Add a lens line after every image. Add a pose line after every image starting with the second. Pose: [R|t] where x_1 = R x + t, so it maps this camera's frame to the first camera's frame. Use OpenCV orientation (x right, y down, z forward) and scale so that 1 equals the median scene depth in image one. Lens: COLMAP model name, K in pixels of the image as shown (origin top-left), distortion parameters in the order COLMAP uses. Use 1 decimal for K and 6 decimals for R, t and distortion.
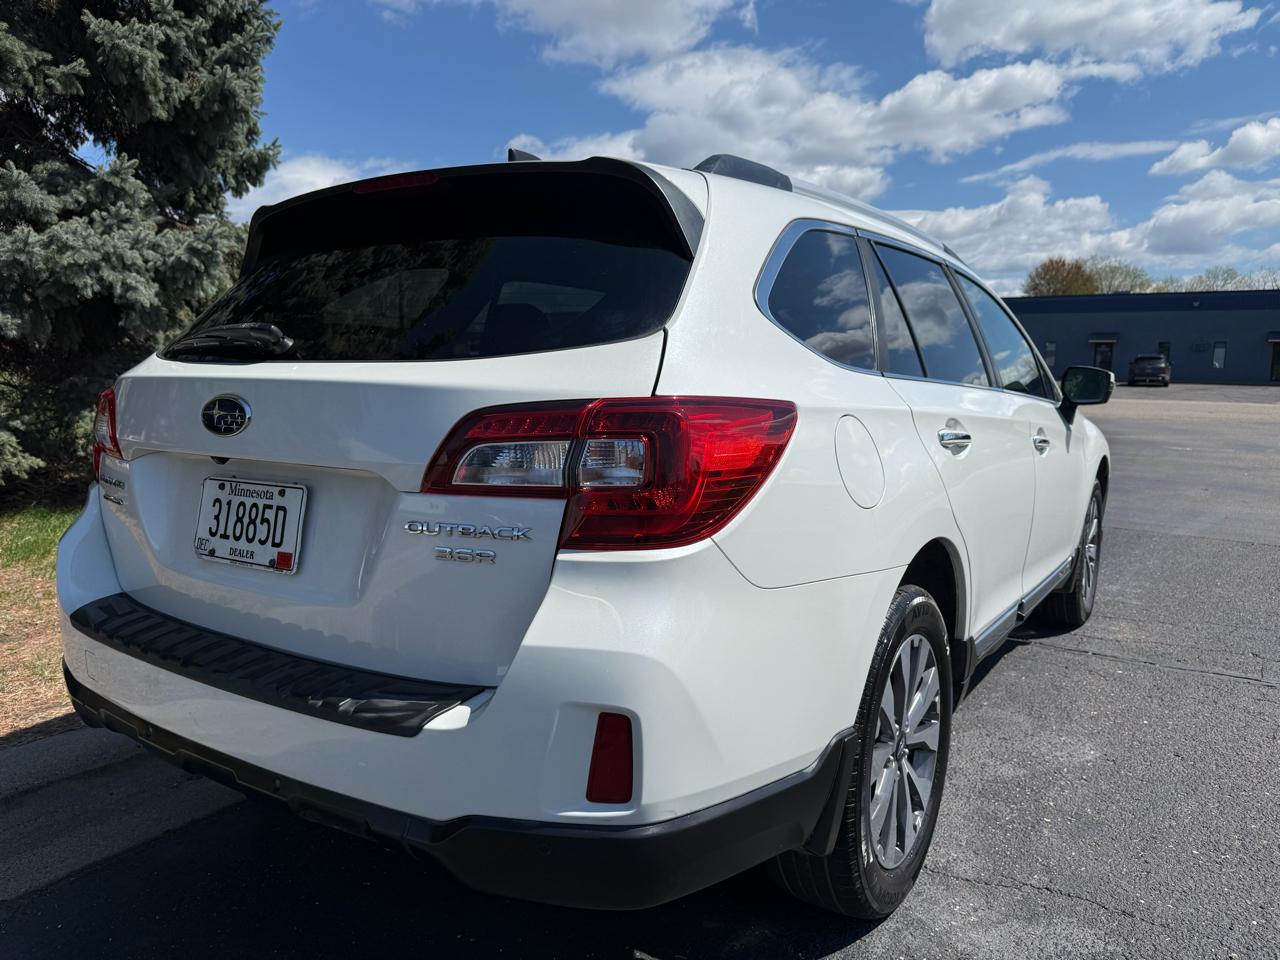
lens RADIAL K [[867.7, 0, 631.3], [0, 867.7, 487.1], [0, 0, 1]] dist [-0.001512, -0.004867]
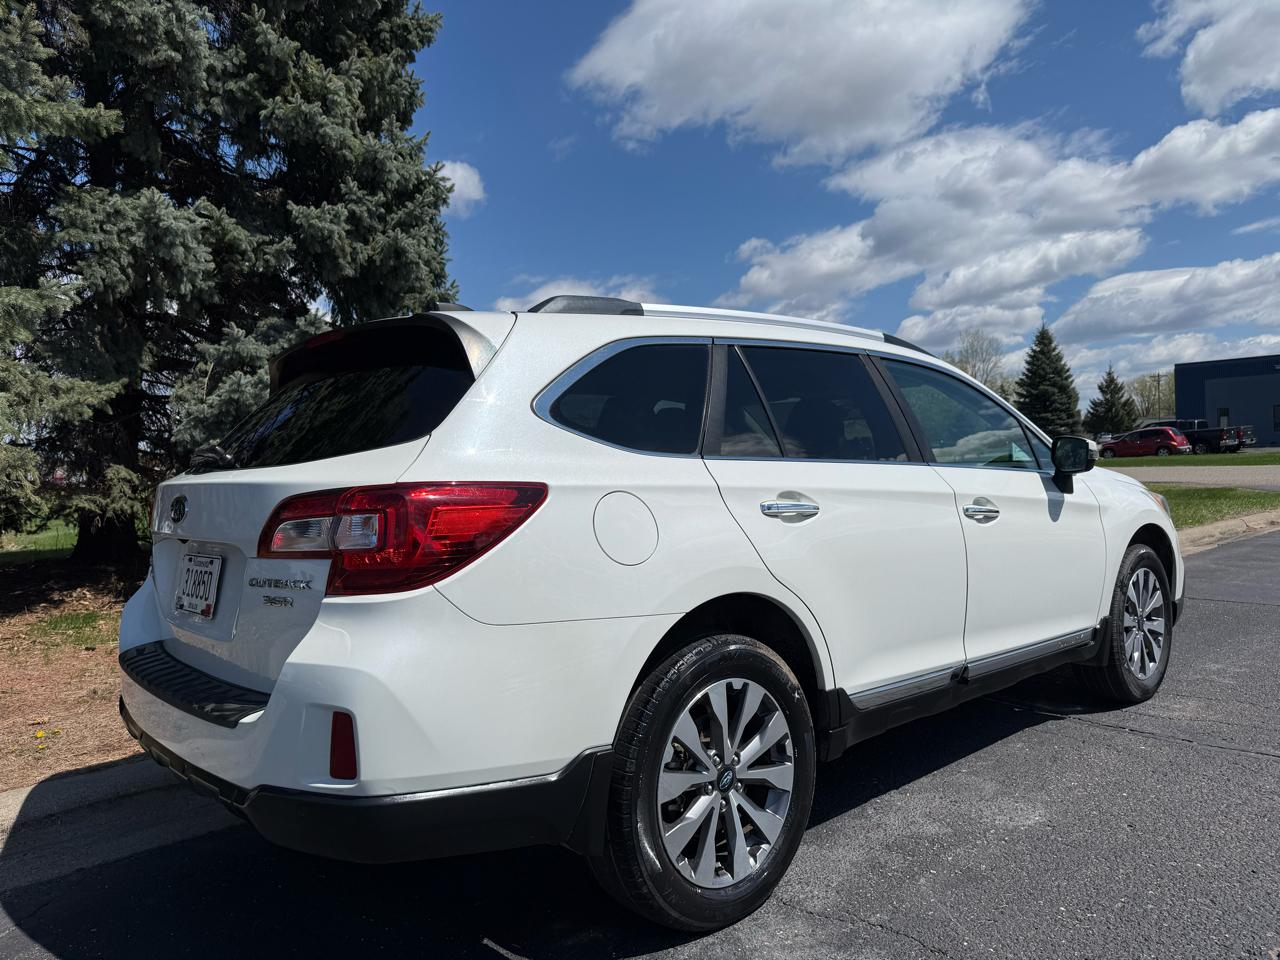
lens RADIAL K [[853.9, 0, 639.5], [0, 853.9, 490.4], [0, 0, 1]] dist [0.030861, -0.042692]
pose [[0.968543, -0.040758, -0.245485, 0.167446], [0.015612, 0.994505, -0.103522, 0.012256], [0.248356, 0.096433, 0.963857, -0.051459]]
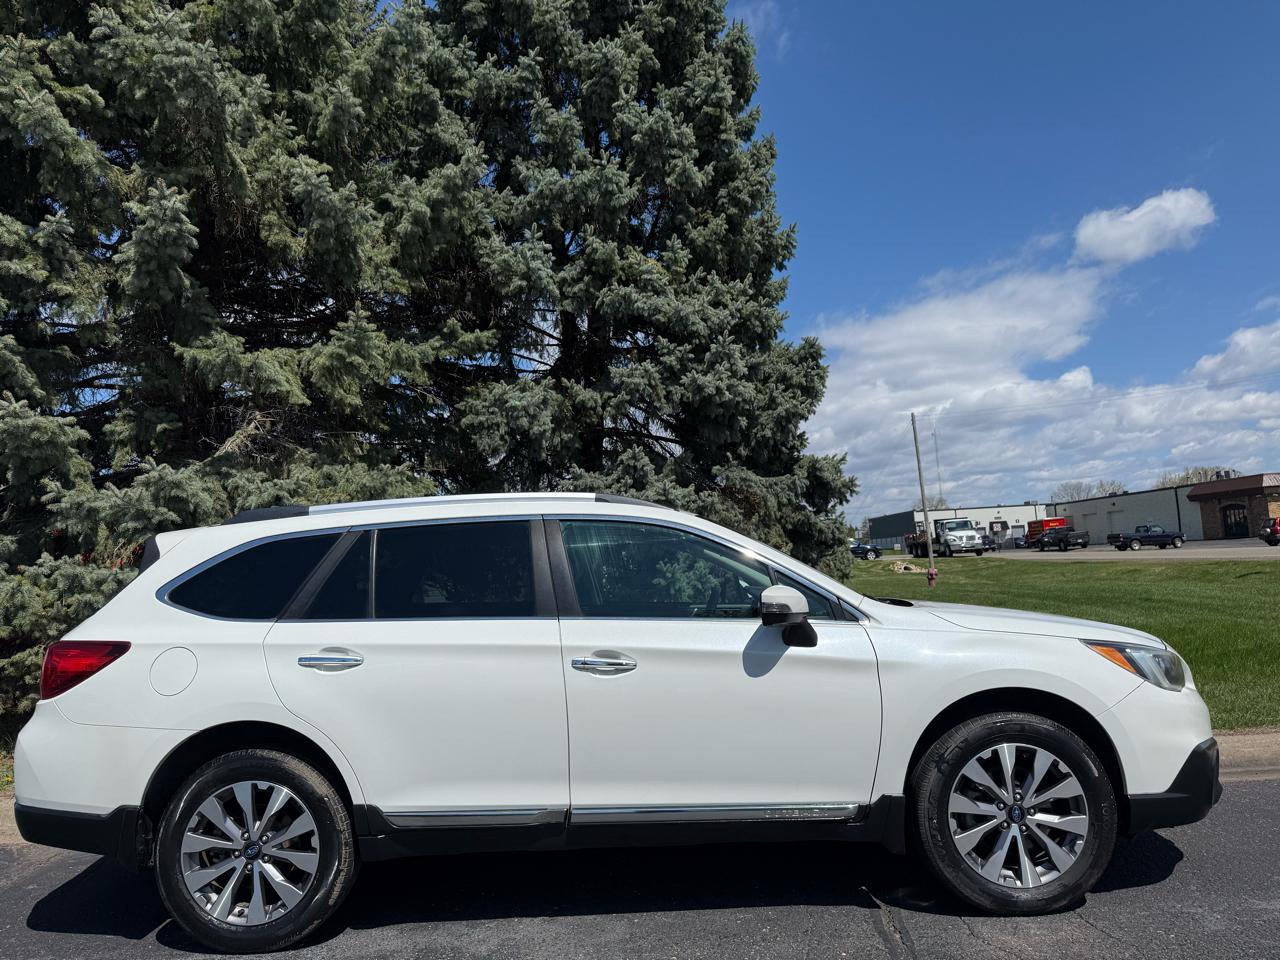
lens RADIAL K [[867.7, 0, 631.3], [0, 867.7, 487.1], [0, 0, 1]] dist [-0.001512, -0.004867]
pose [[0.551032, -0.121494, -0.825593, 0.726230], [-0.055876, 0.981753, -0.181769, -0.039874], [0.832612, 0.146291, 0.534188, 0.211071]]
